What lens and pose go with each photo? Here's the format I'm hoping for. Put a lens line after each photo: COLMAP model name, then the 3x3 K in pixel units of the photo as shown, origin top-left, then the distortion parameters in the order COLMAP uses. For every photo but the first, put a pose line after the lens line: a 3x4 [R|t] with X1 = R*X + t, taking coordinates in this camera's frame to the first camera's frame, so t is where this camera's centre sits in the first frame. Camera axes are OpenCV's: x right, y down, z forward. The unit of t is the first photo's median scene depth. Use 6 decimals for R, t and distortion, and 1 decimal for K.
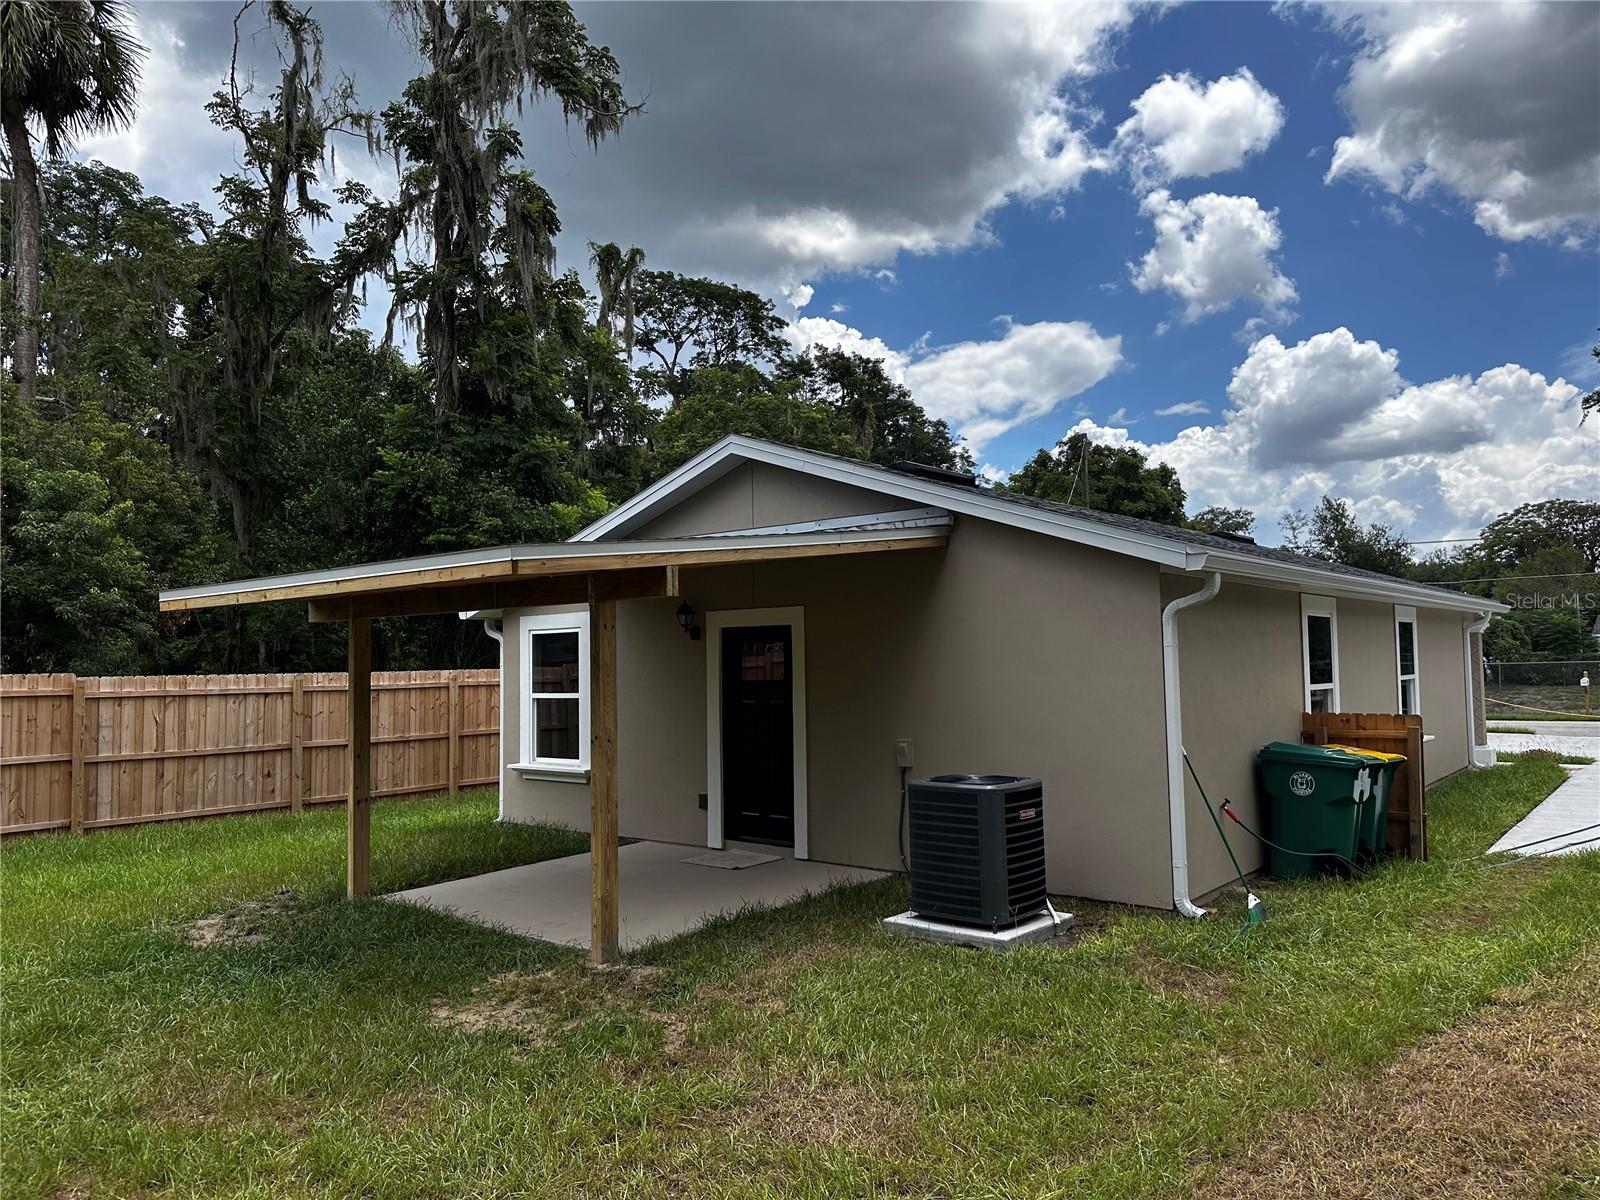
lens RADIAL K [[1134.6, 0, 800.0], [0, 1134.6, 600.0], [0, 0, 1]] dist [-0.038108, -0.001202]
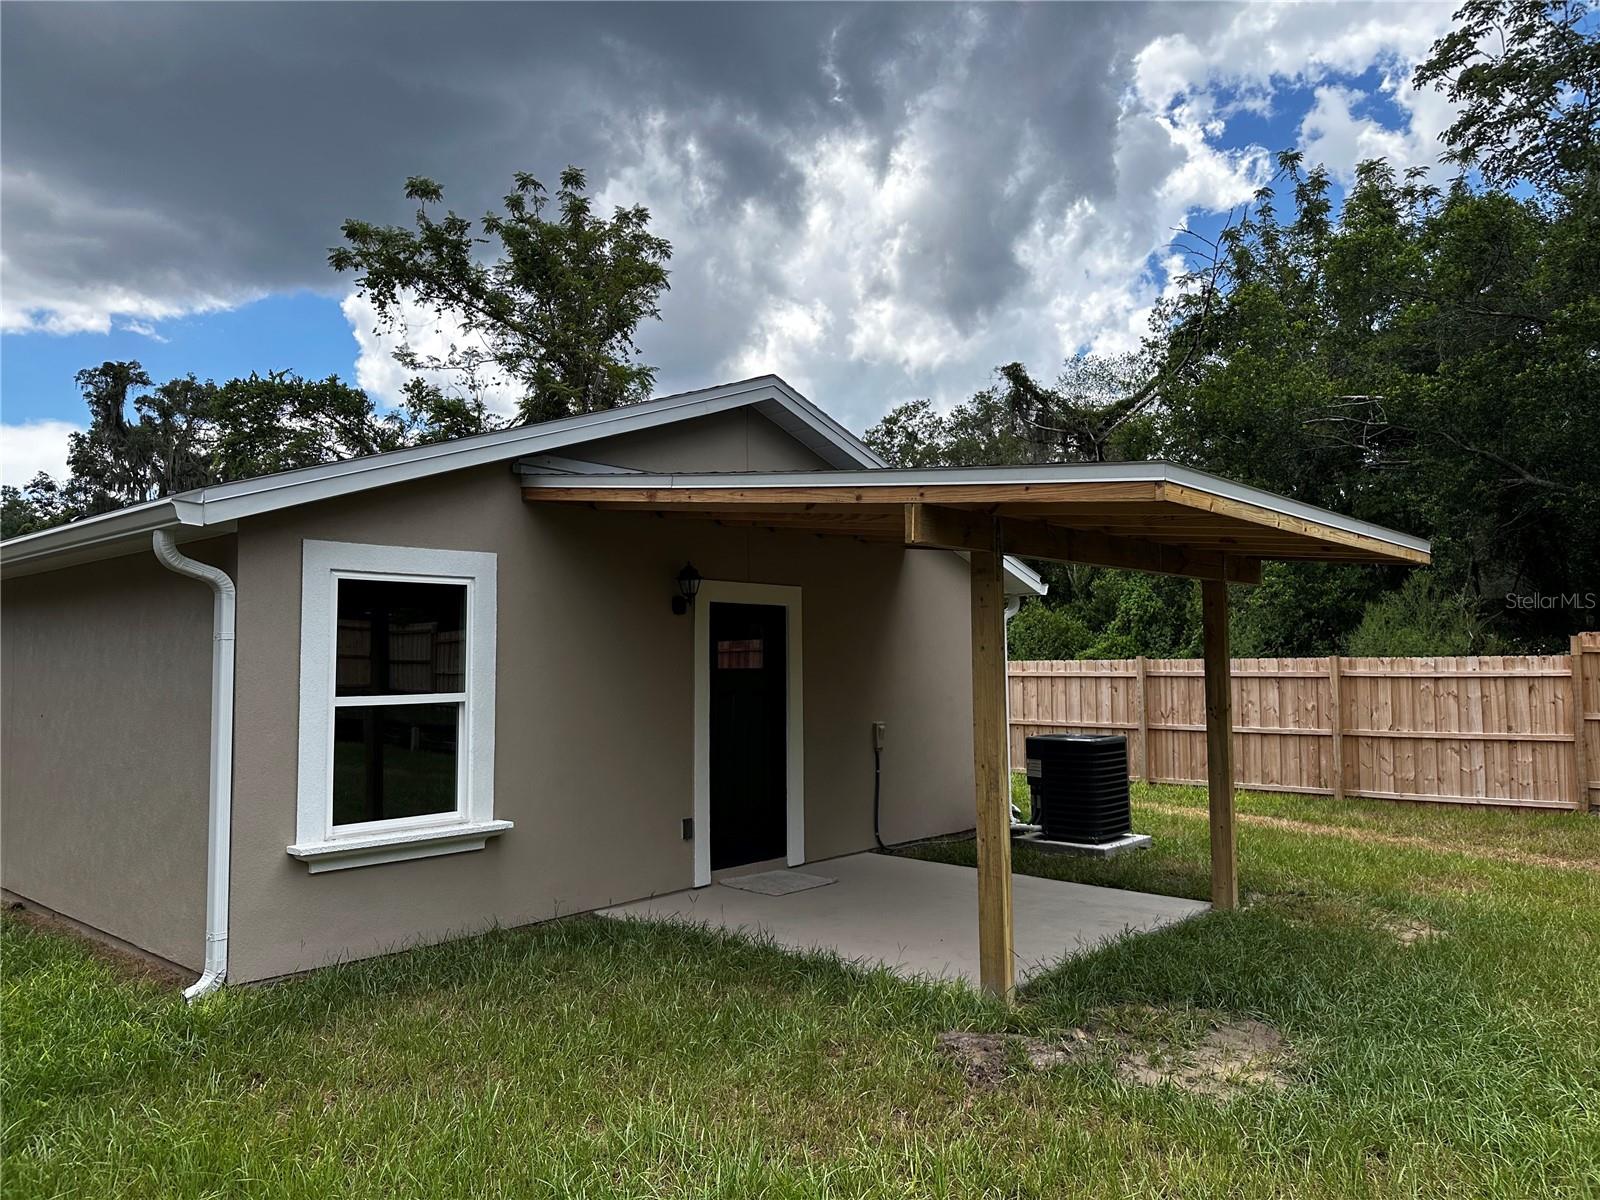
lens RADIAL K [[1134.6, 0, 800.0], [0, 1134.6, 600.0], [0, 0, 1]] dist [-0.038108, -0.001202]
pose [[0.022754, 0.077137, 0.996761, -0.758862], [-0.047266, 0.995987, -0.075998, 0.071435], [-0.998623, -0.045384, 0.026308, 0.818177]]
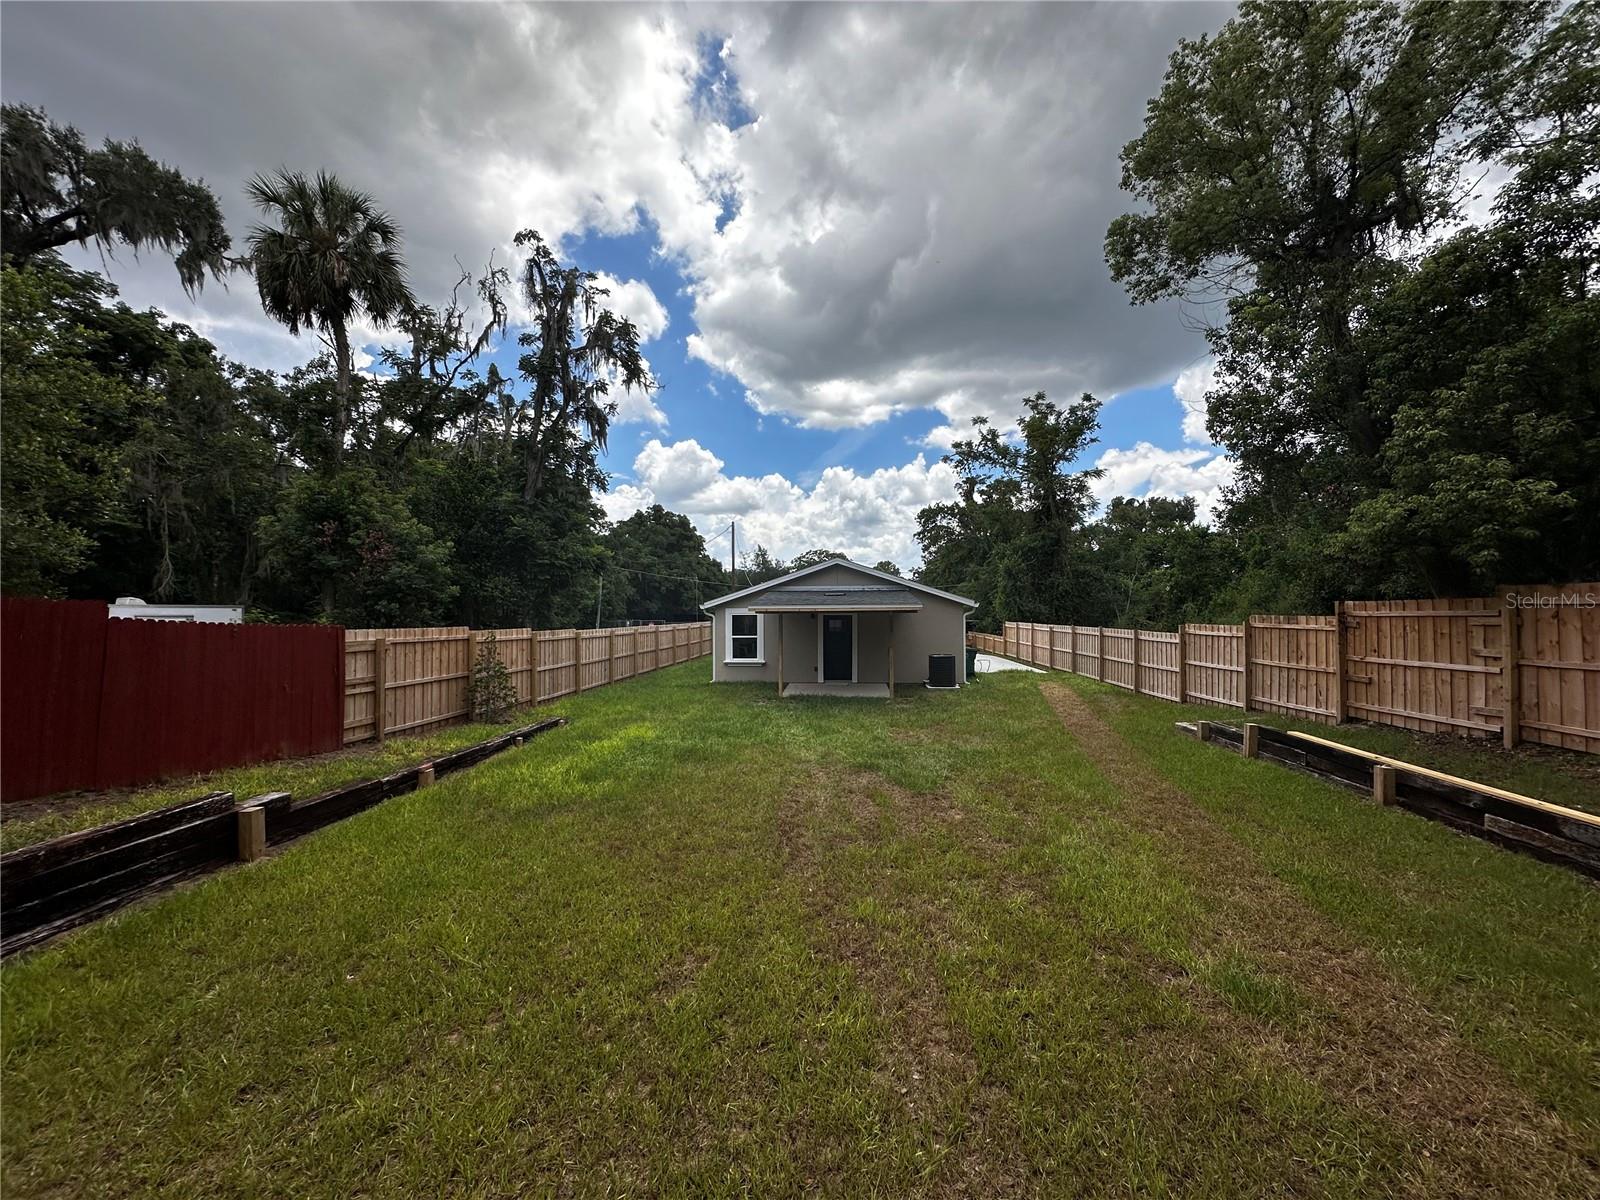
lens RADIAL K [[644.4, 0, 800.0], [0, 644.4, 600.0], [0, 0, 1]] dist [-0.000132, 0.000138]
pose [[0.813247, 0.023562, 0.581442, -1.077955], [-0.040027, 0.999078, 0.015498, -0.040229], [-0.580541, -0.035877, 0.813440, -0.417311]]
